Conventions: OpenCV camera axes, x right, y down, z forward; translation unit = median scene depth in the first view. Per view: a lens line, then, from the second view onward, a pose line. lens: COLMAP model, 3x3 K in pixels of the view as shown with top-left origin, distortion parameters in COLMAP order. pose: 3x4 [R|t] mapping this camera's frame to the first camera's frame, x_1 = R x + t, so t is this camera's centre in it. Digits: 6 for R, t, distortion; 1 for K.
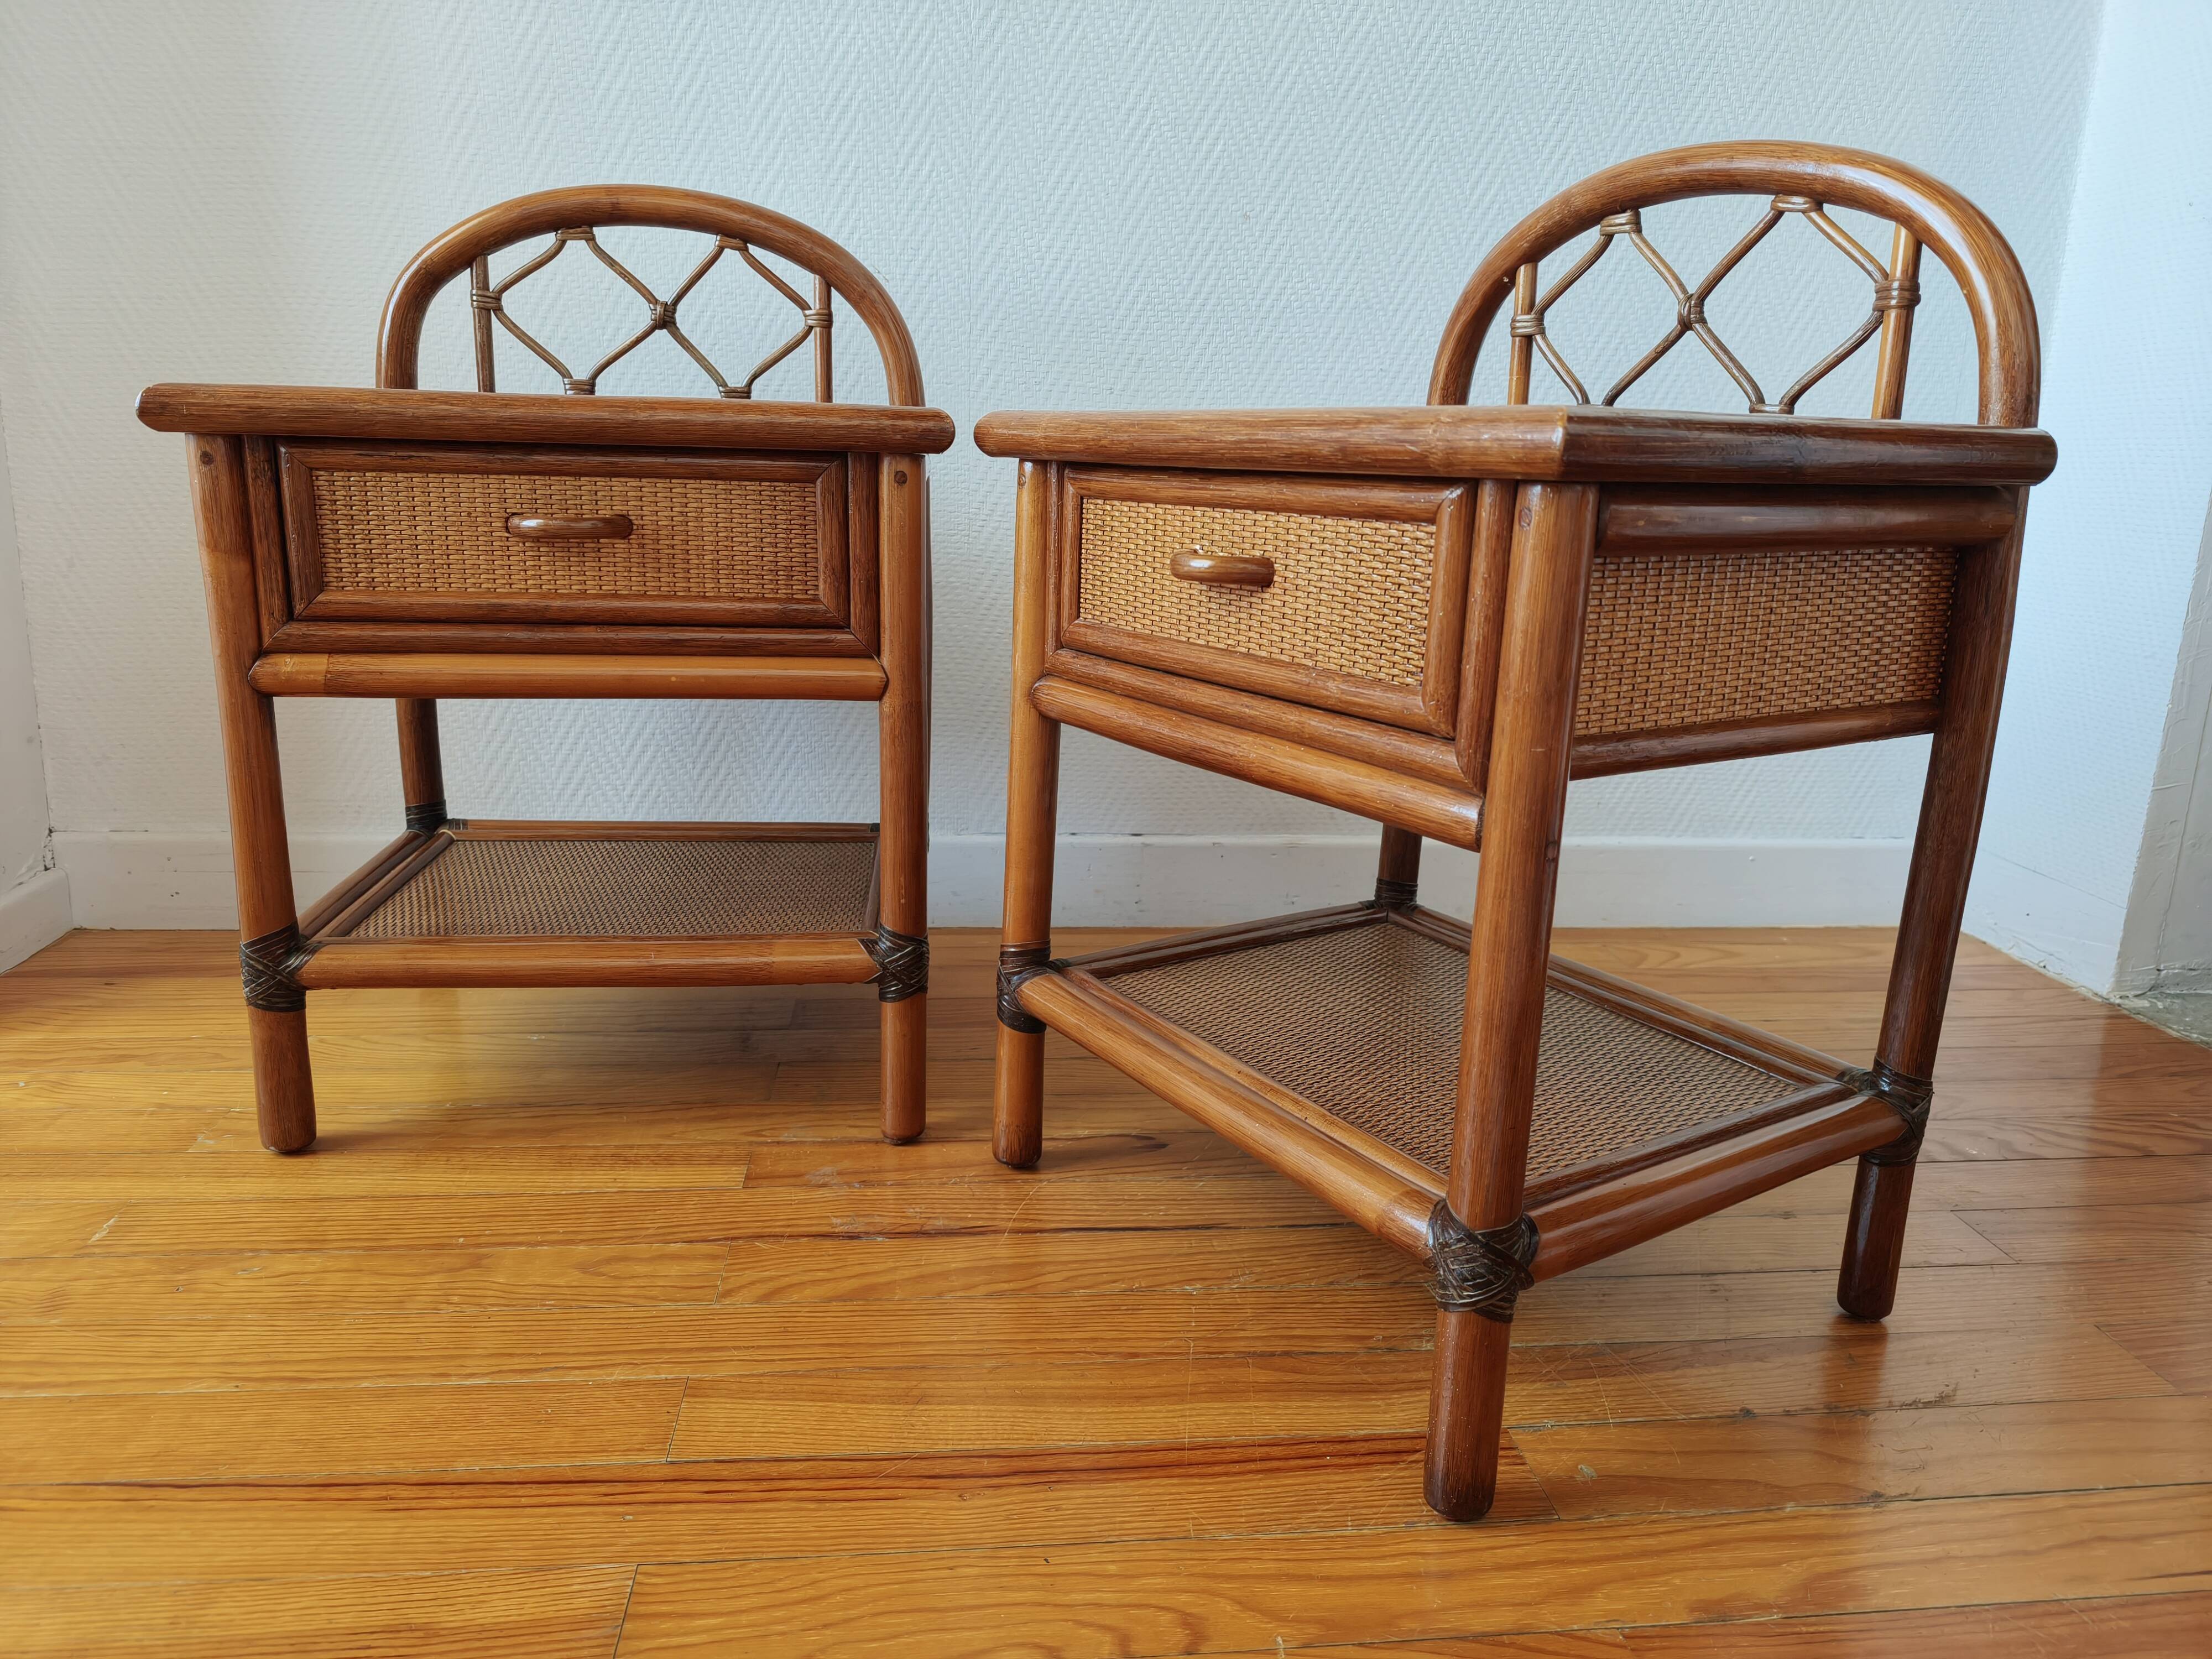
lens RADIAL K [[1533.6, 0, 1107.9], [0, 1533.6, 813.9], [0, 0, 1]] dist [0.005857, -0.019781]
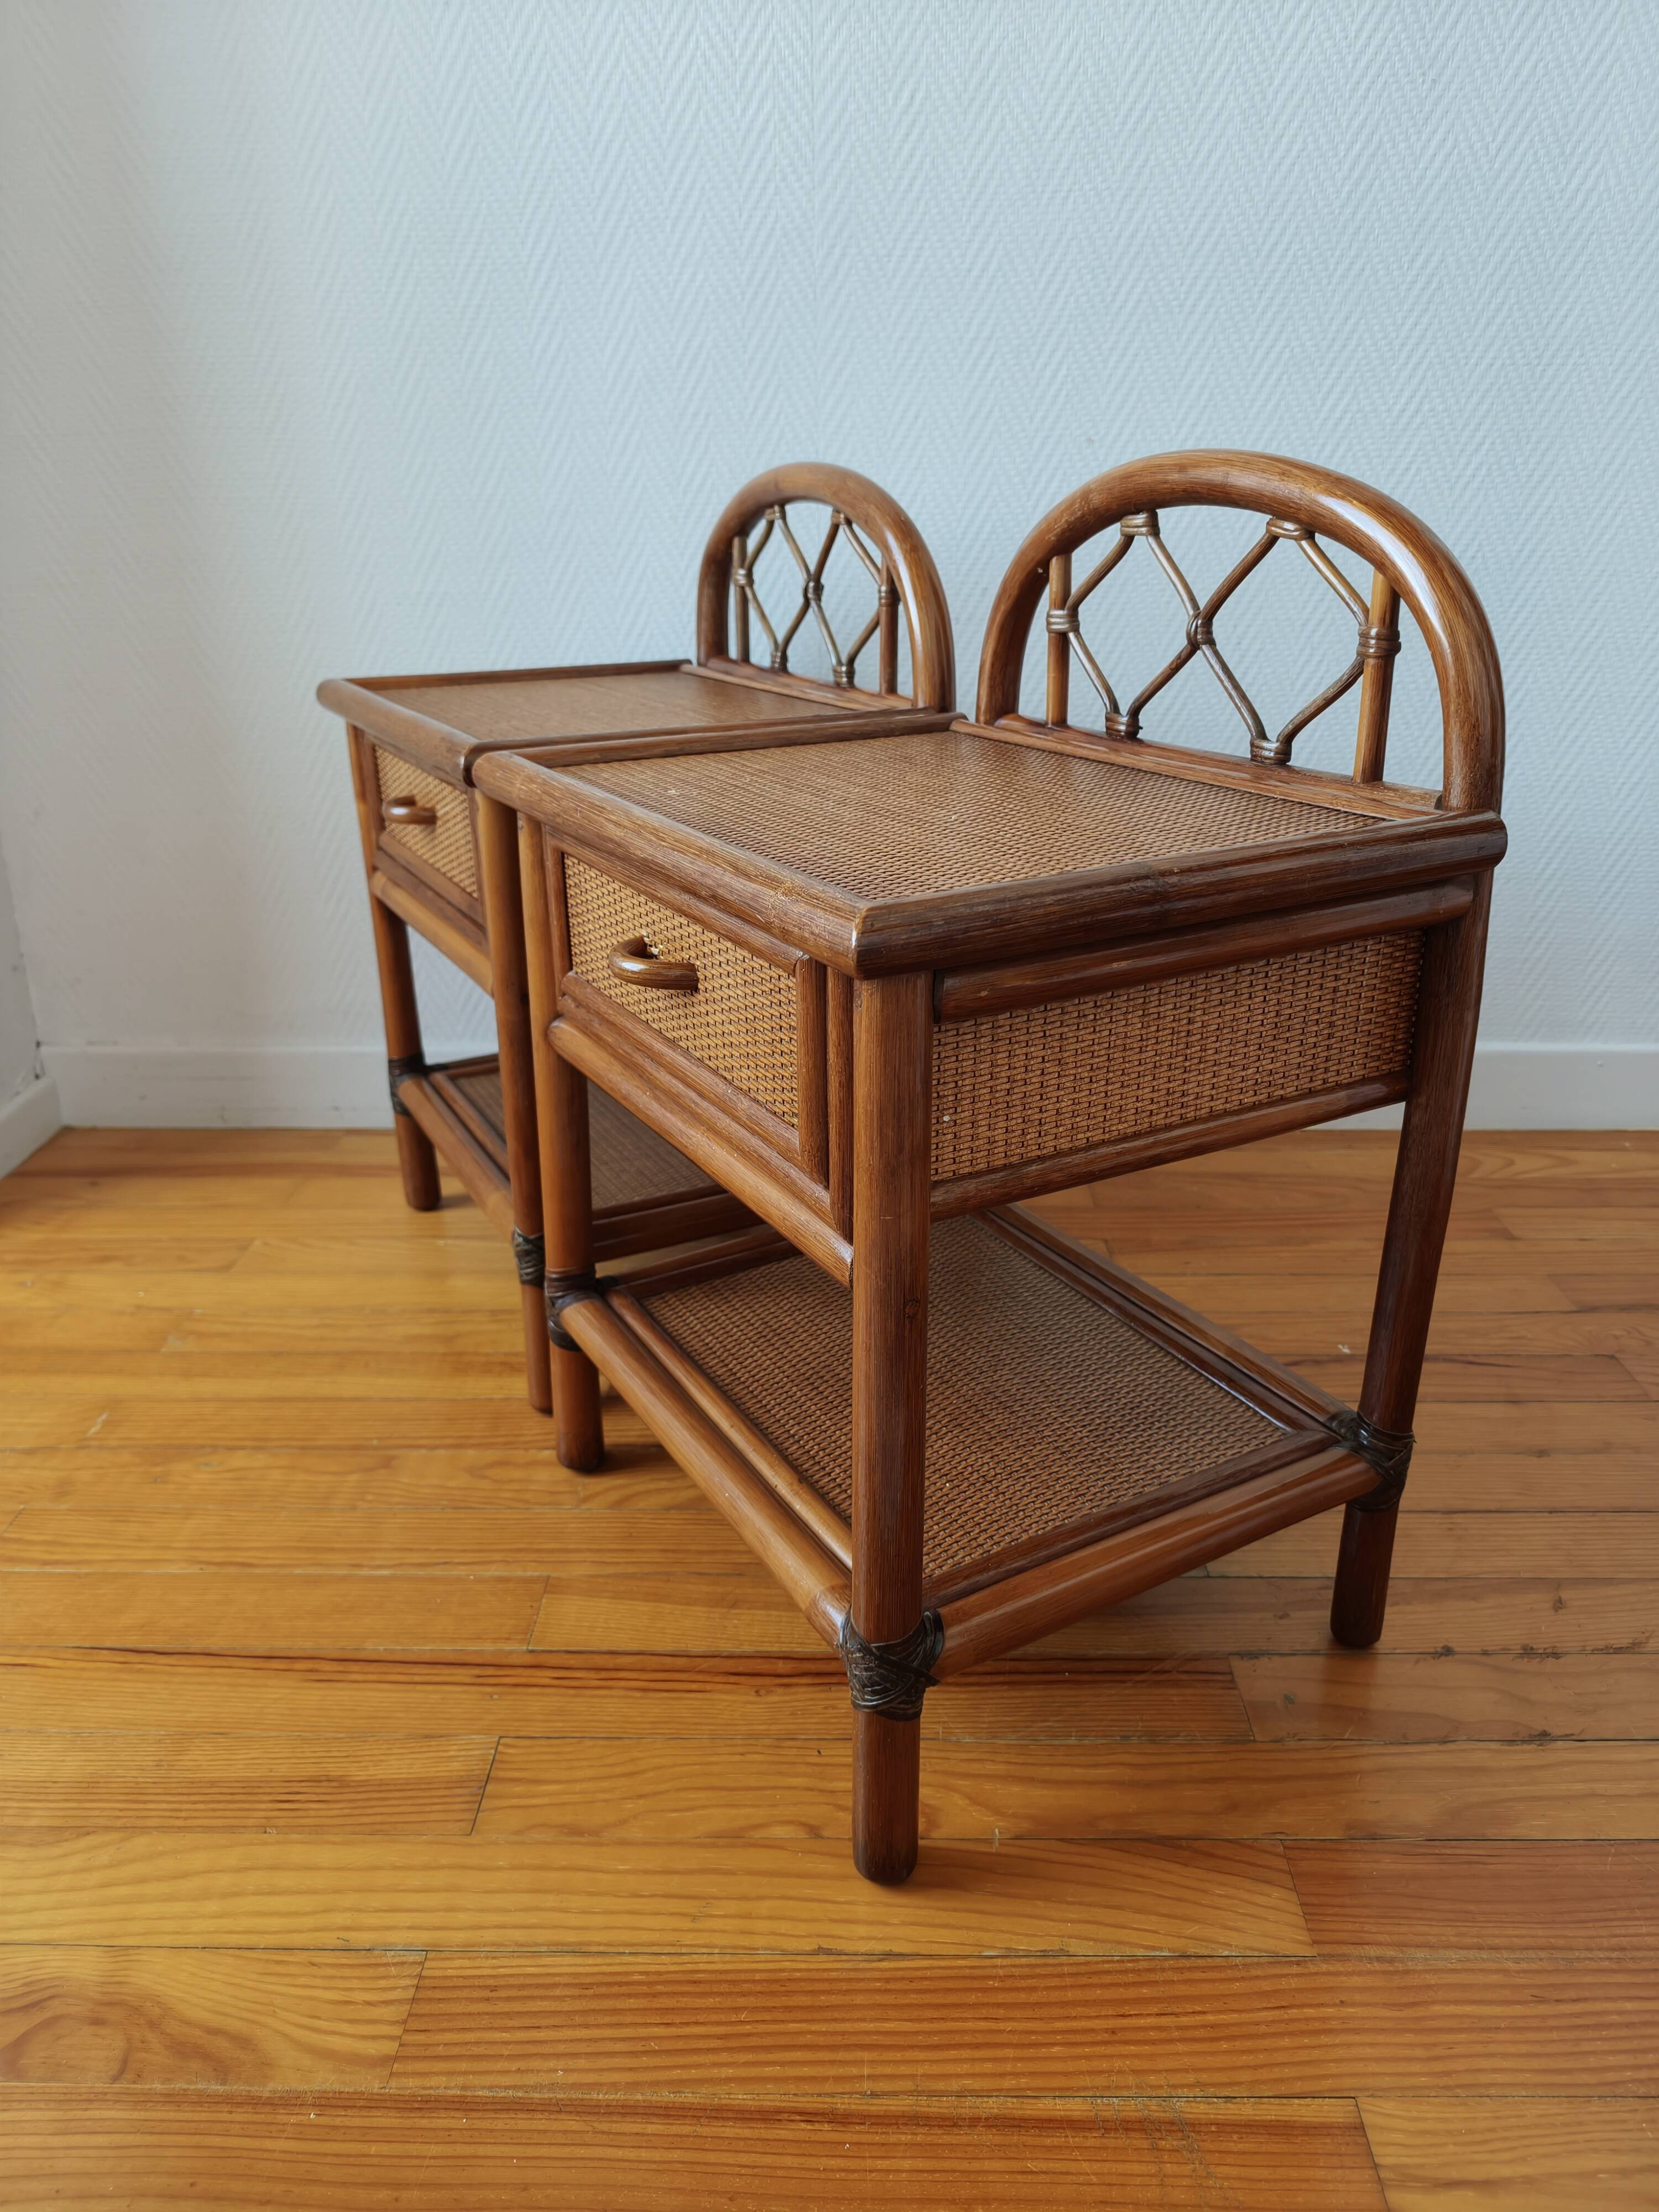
lens RADIAL K [[1538.0, 0, 848.2], [0, 1538.0, 1105.4], [0, 0, 1]] dist [0.003578, -0.018710]
pose [[0.991927, 0.008910, -0.126494, 0.085928], [0.007948, 0.991199, 0.132144, -0.123175], [0.126558, -0.132083, 0.983126, -0.094505]]
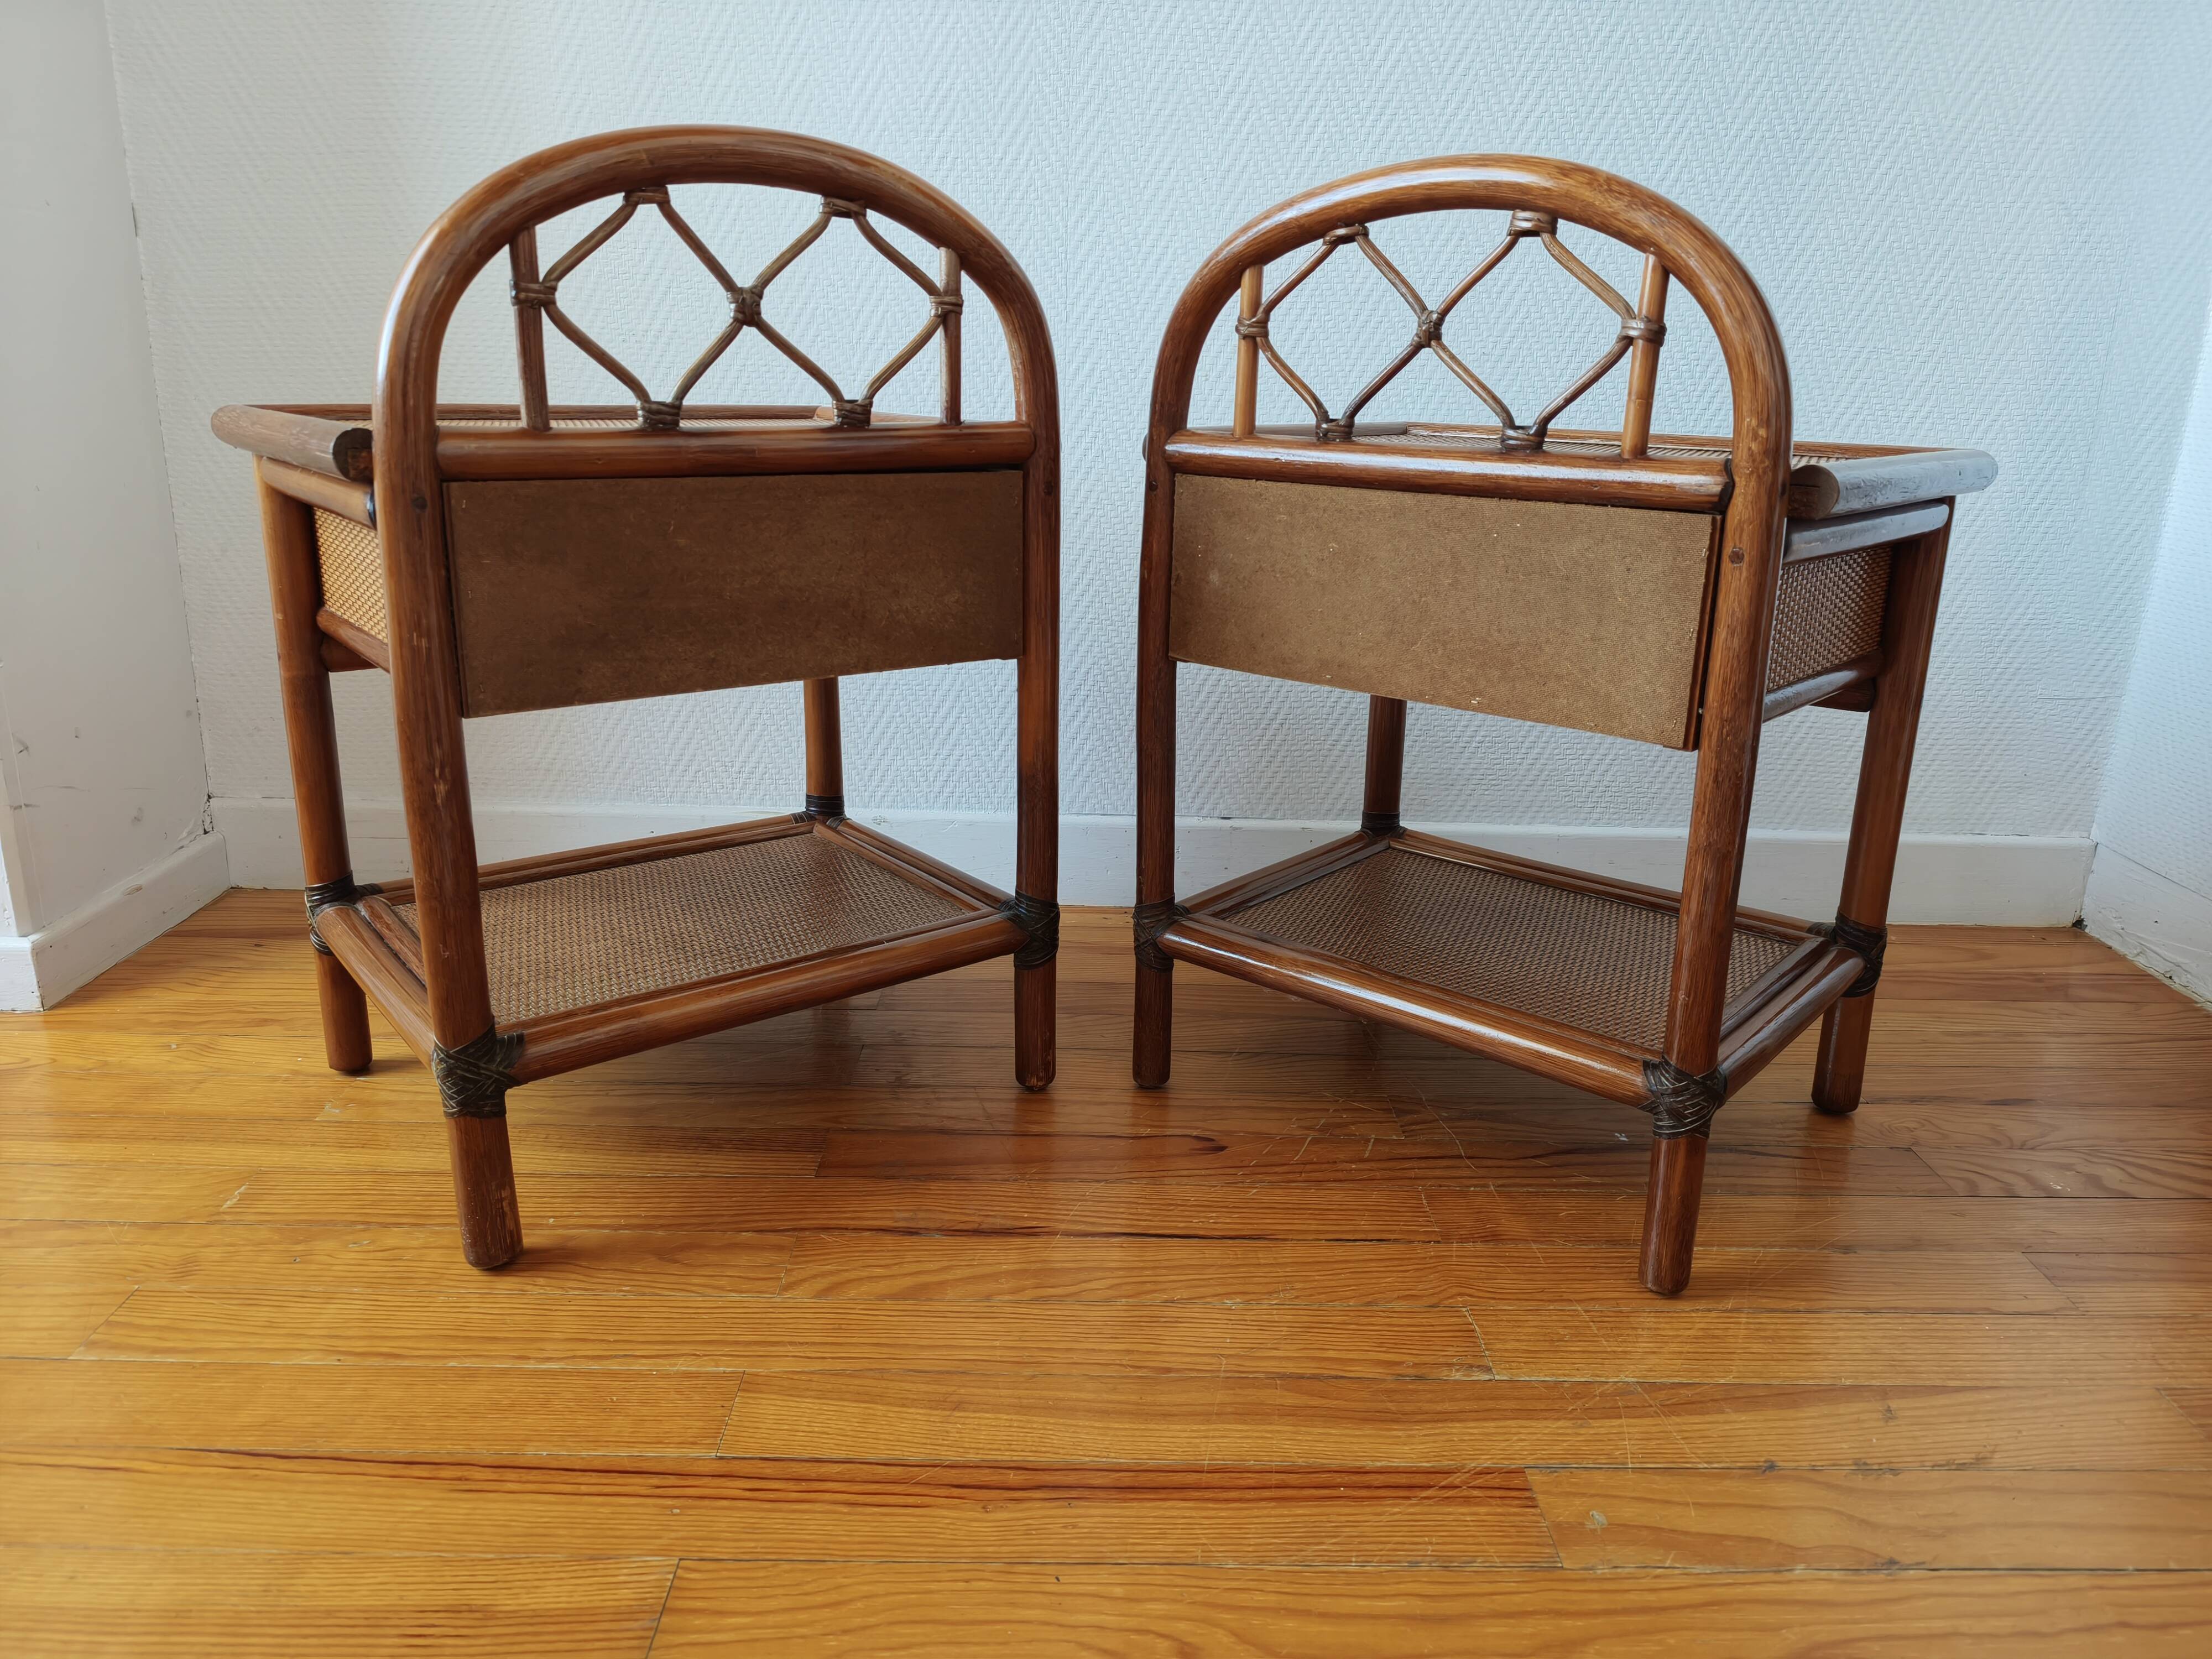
lens RADIAL K [[1527.0, 0, 1113.6], [0, 1527.0, 804.5], [0, 0, 1]] dist [0.012556, -0.025181]
pose [[0.995601, 0.021017, -0.091303, 0.052527], [-0.016813, 0.998773, 0.046572, -0.059521], [0.092170, -0.044832, 0.994734, -0.011242]]
